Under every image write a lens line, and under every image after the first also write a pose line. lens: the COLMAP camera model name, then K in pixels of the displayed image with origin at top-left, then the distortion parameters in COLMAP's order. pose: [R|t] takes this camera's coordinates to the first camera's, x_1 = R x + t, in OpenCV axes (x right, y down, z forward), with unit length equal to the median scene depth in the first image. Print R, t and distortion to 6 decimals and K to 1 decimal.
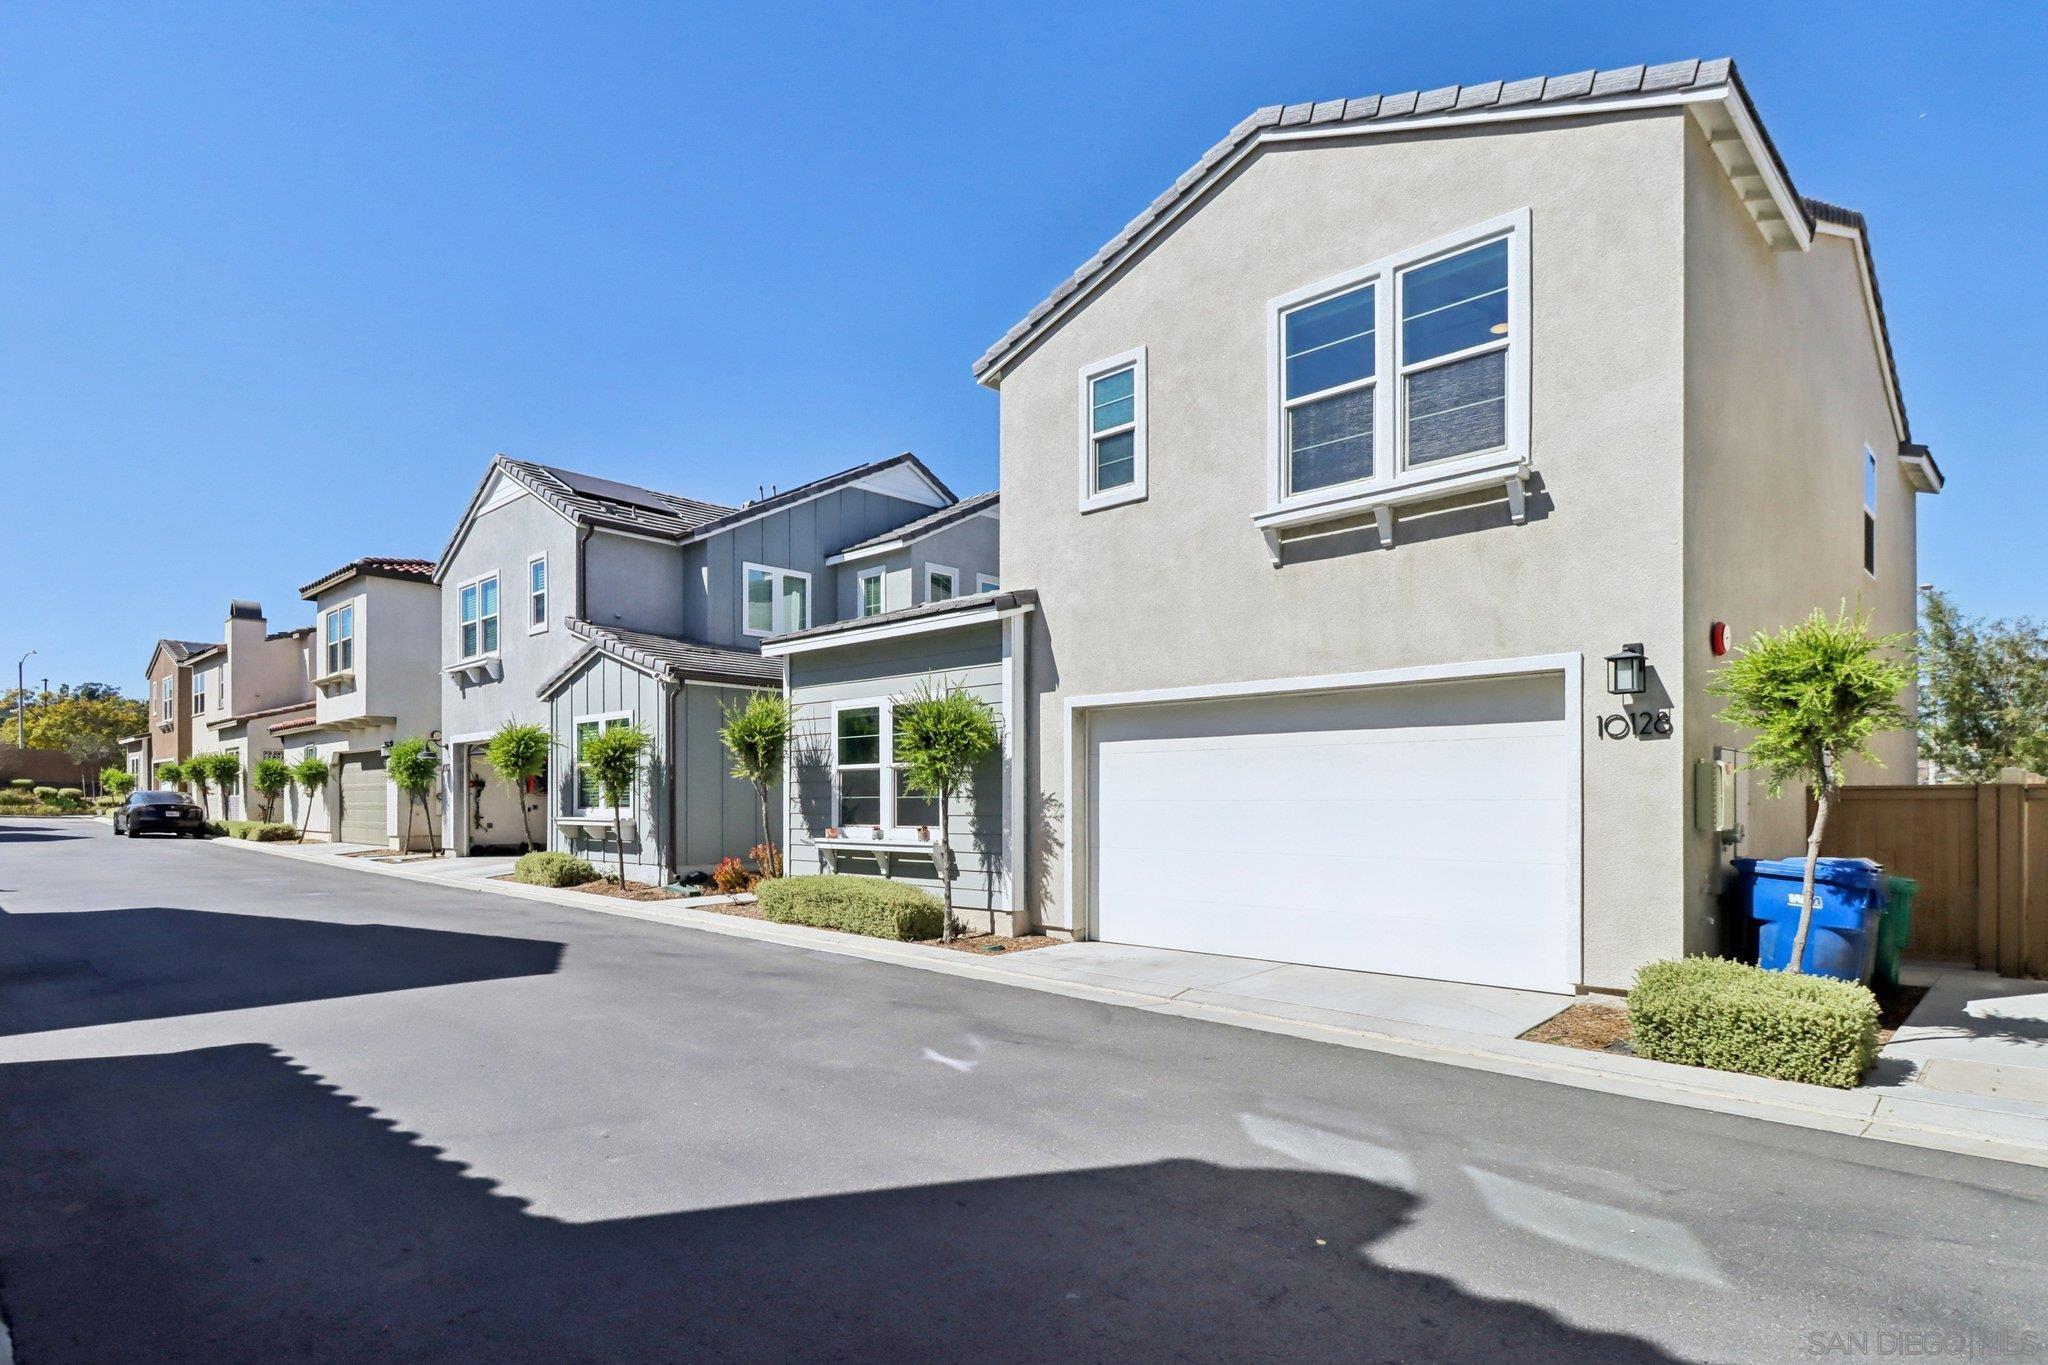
lens RADIAL K [[1042.2, 0, 1022.6], [0, 1042.2, 817.6], [0, 0, 1]] dist [0.000583, 0.000141]
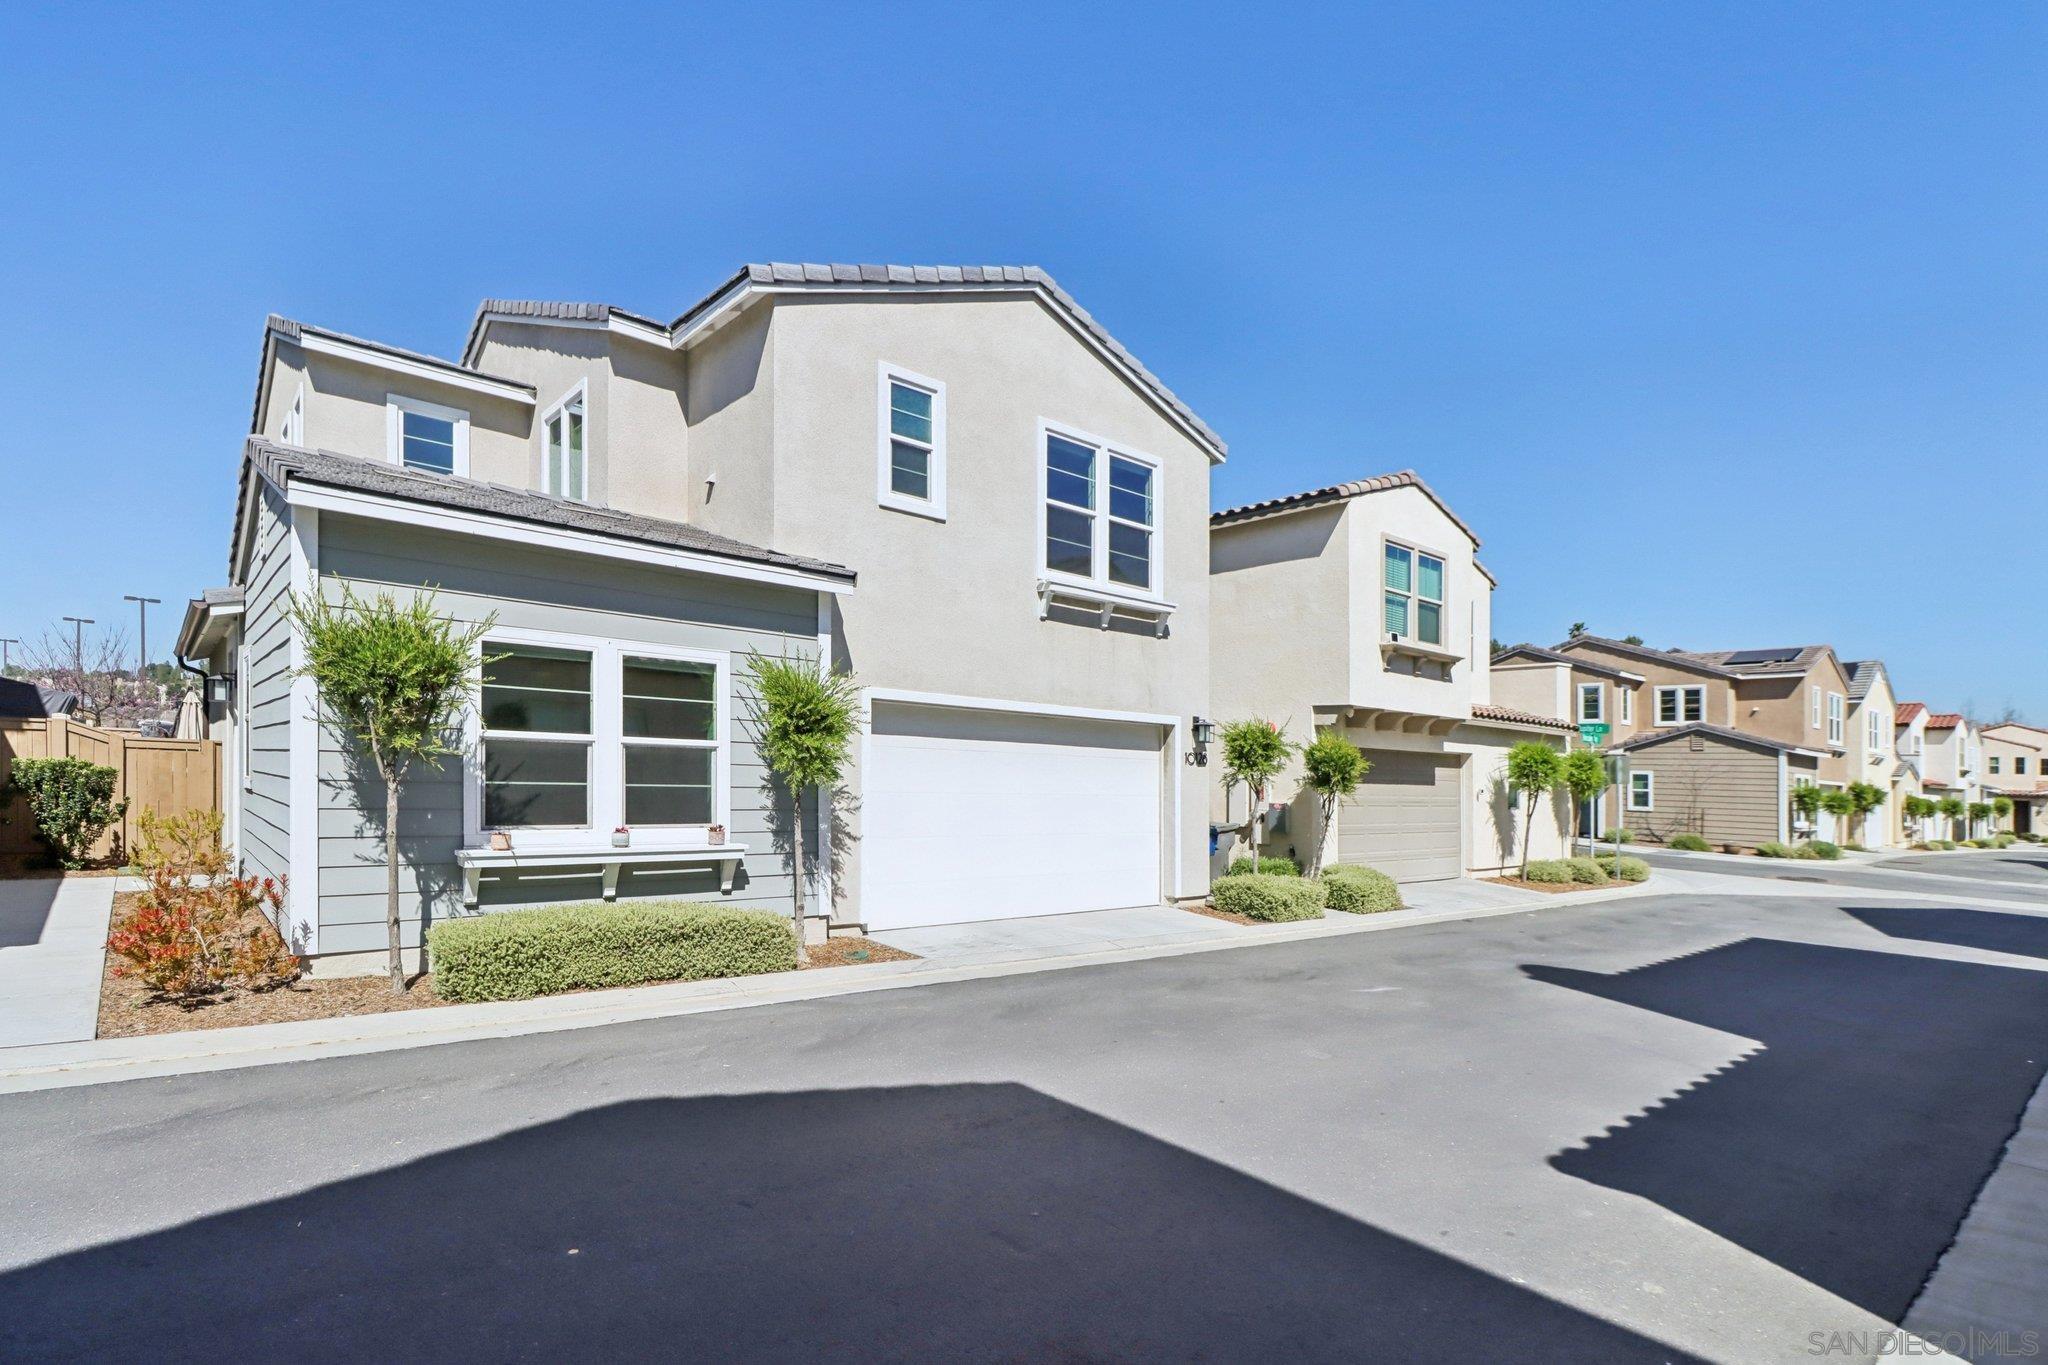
lens RADIAL K [[932.9, 0, 1022.3], [0, 932.9, 791.8], [0, 0, 1]] dist [0.010281, -0.000017]
pose [[0.148576, 0.006329, 0.988881, -0.845689], [0.002501, 0.999974, -0.006776, -0.011706], [-0.988898, 0.003480, 0.148556, 0.766959]]
